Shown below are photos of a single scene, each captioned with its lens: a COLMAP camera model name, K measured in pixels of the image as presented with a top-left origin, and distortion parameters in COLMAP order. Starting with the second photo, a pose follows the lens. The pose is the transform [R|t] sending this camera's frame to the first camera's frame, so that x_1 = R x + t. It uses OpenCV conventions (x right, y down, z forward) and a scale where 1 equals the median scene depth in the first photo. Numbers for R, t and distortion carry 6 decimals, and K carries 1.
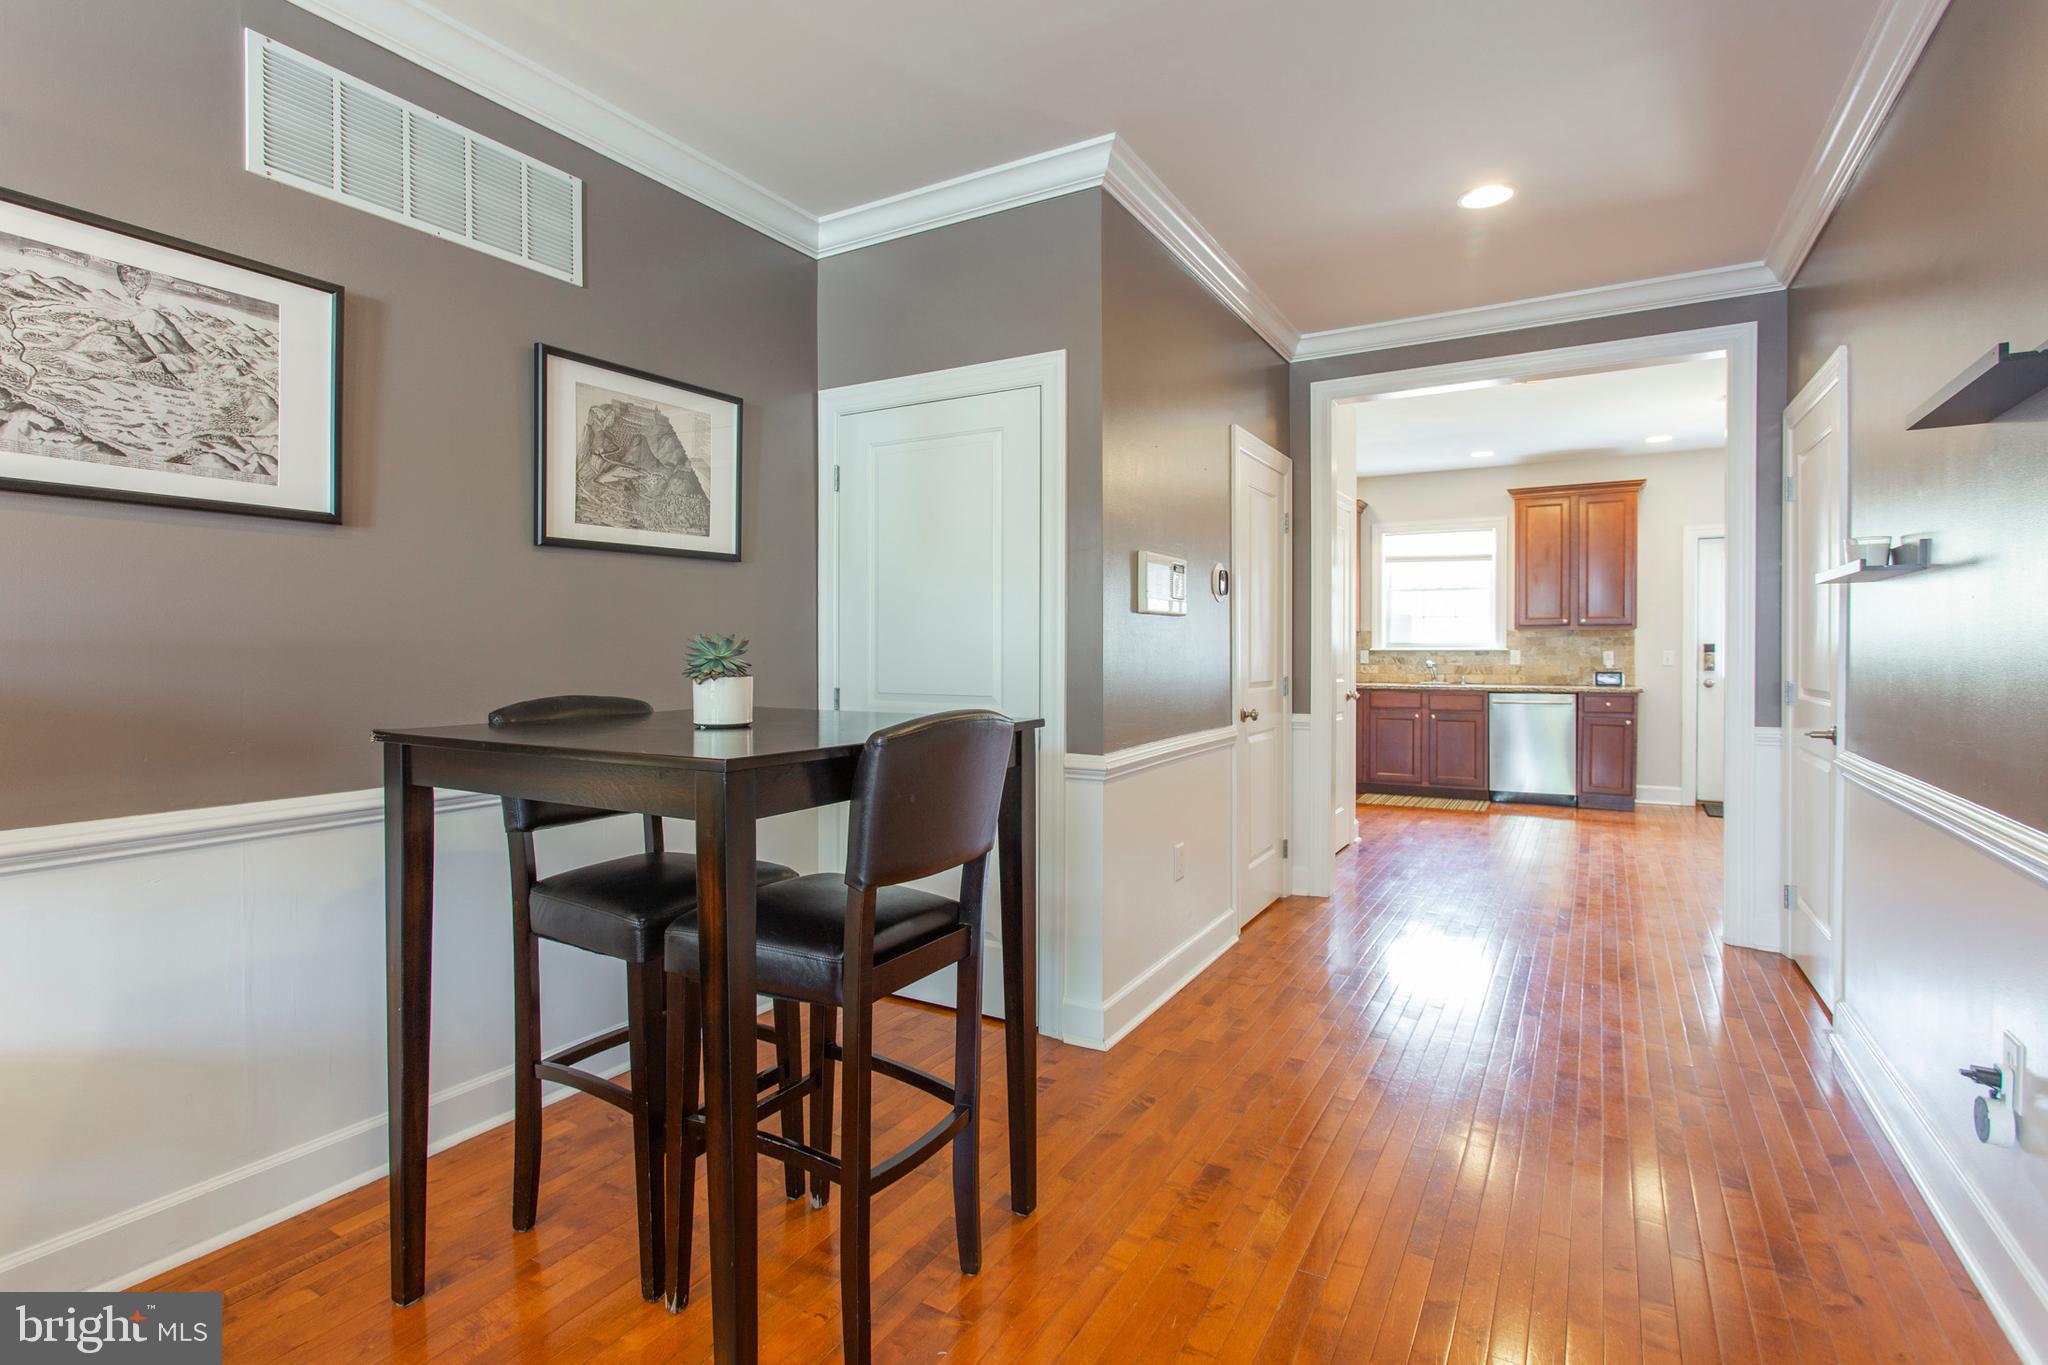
lens RADIAL K [[986.0, 0, 1003.4], [0, 986.0, 663.2], [0, 0, 1]] dist [-0.017891, 0.007475]
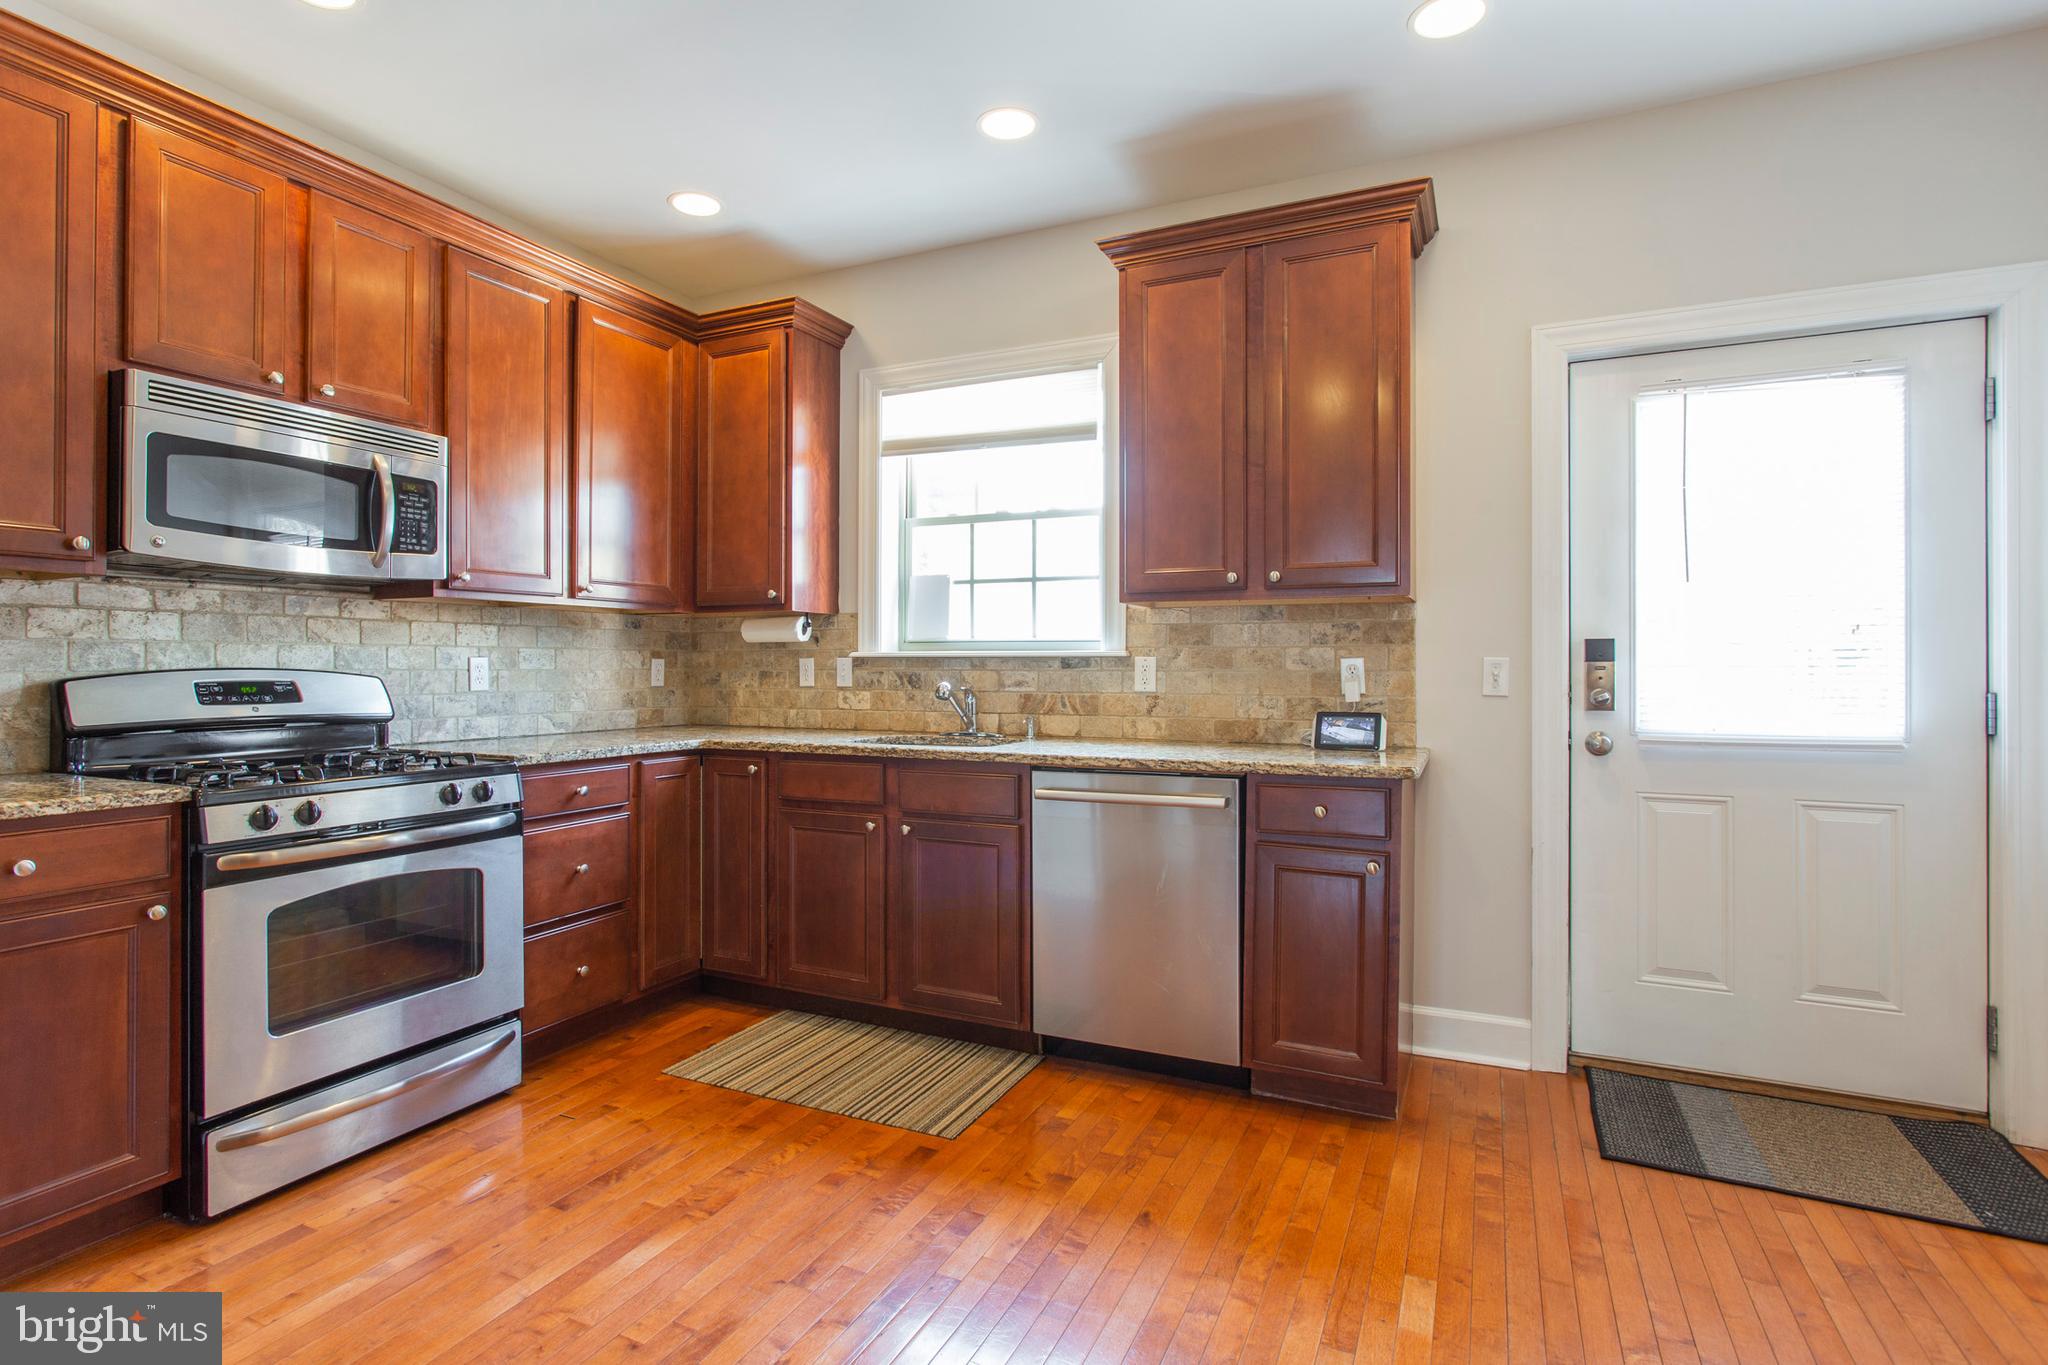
lens RADIAL K [[986.0, 0, 1003.9], [0, 986.0, 657.3], [0, 0, 1]] dist [-0.017891, 0.007475]
pose [[0.995667, 0.005384, 0.092837, 0.909790], [-0.003187, 0.999712, -0.023796, -0.006215], [-0.092939, 0.023397, 0.995397, 1.281975]]
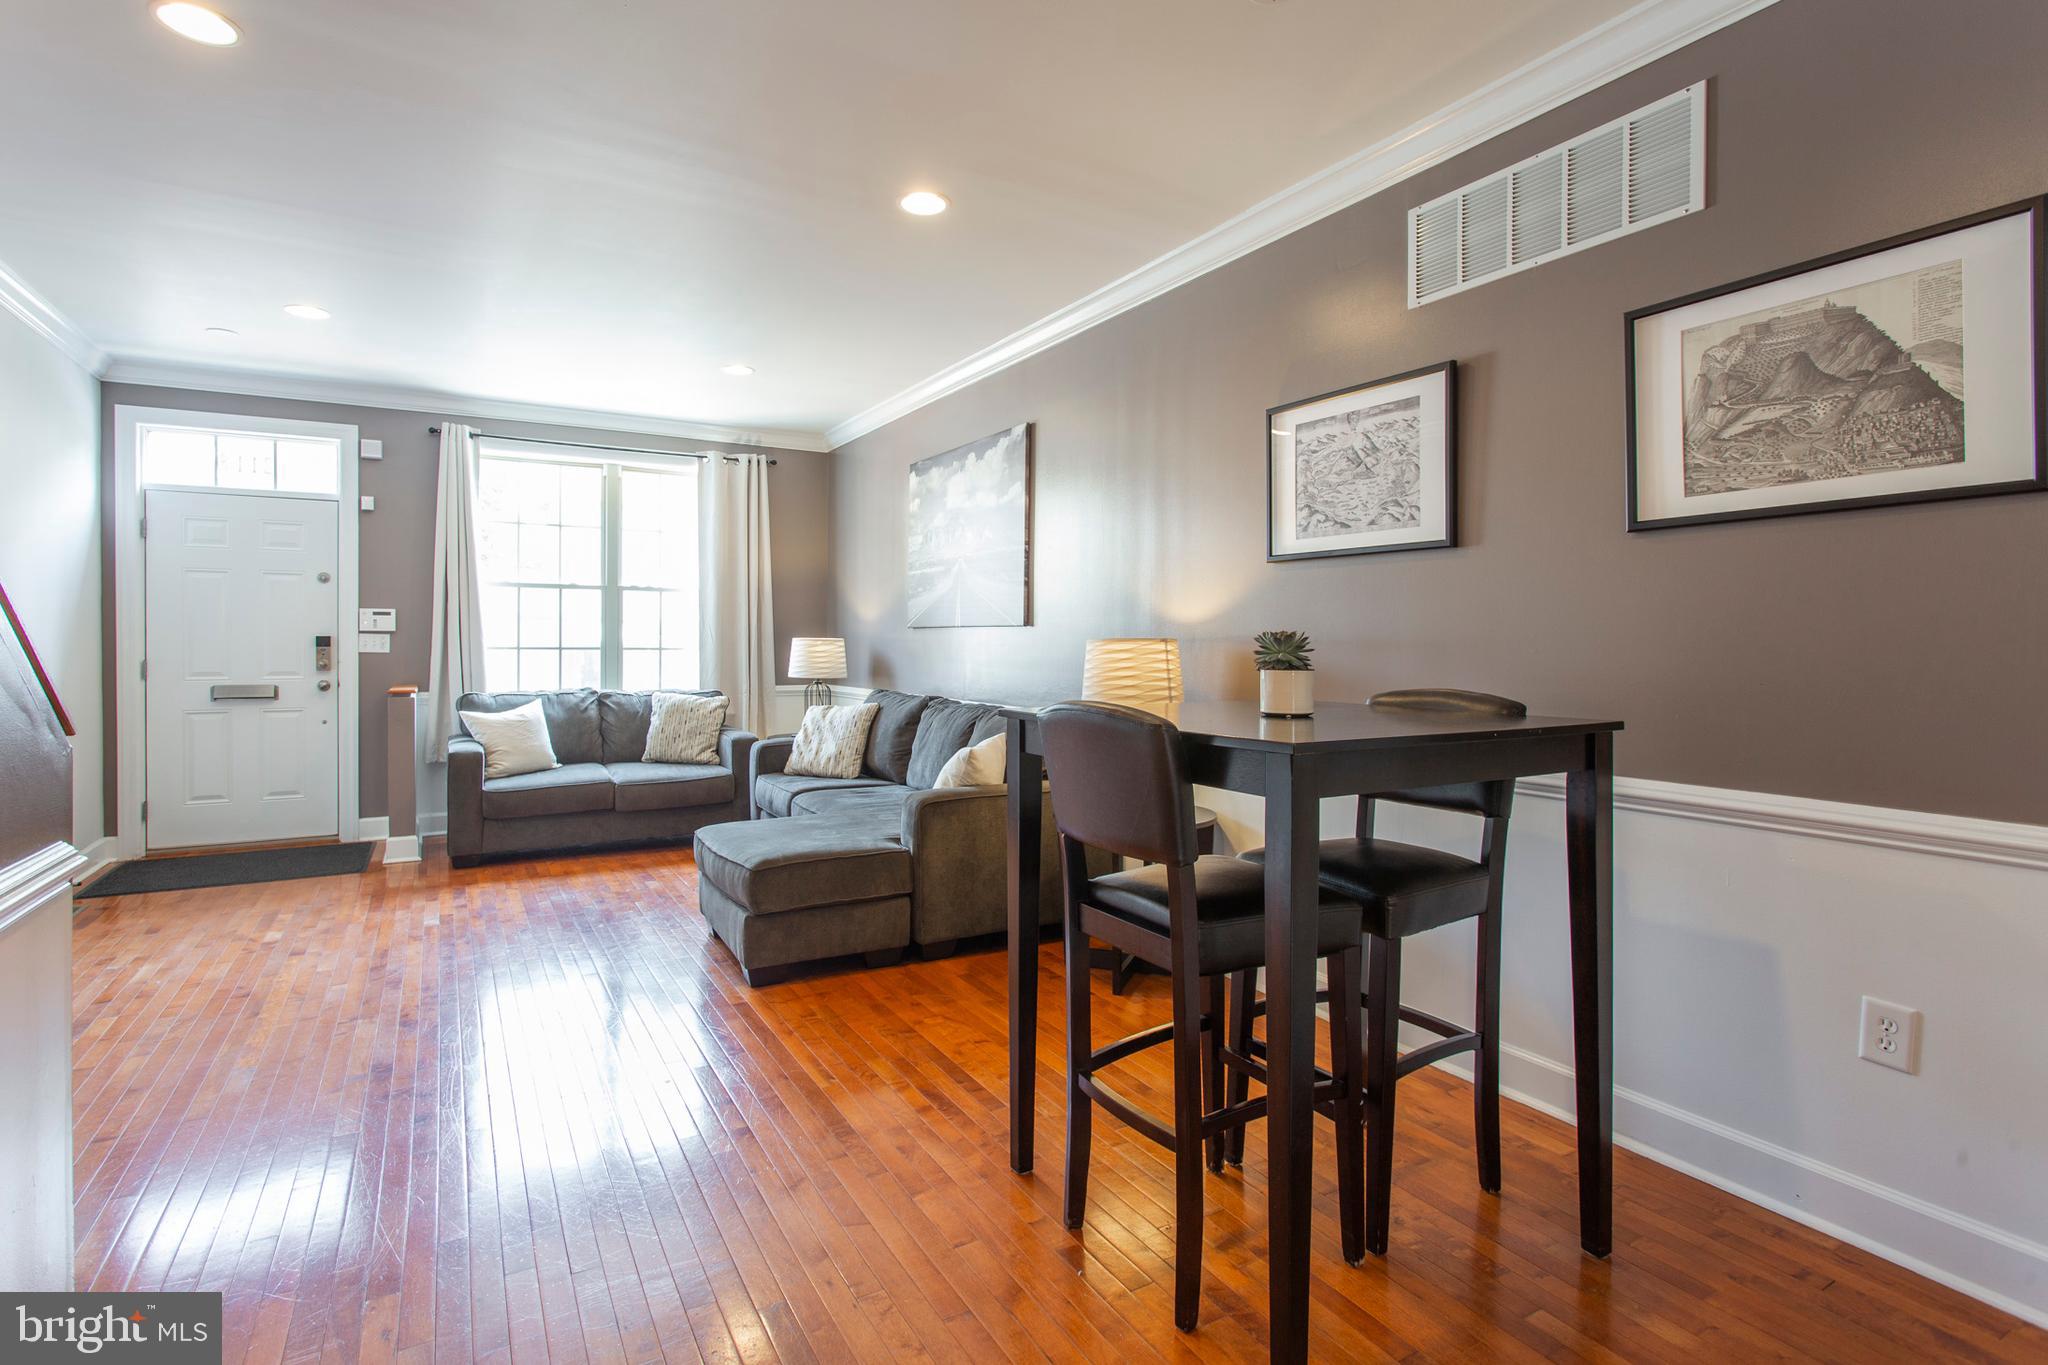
lens RADIAL K [[986.0, 0, 993.2], [0, 986.0, 650.9], [0, 0, 1]] dist [-0.017891, 0.007475]
pose [[-0.491606, 0.010855, -0.870750, 0.420084], [-0.013392, 0.999710, 0.020024, -0.013770], [0.870715, 0.021504, -0.491317, 0.637535]]
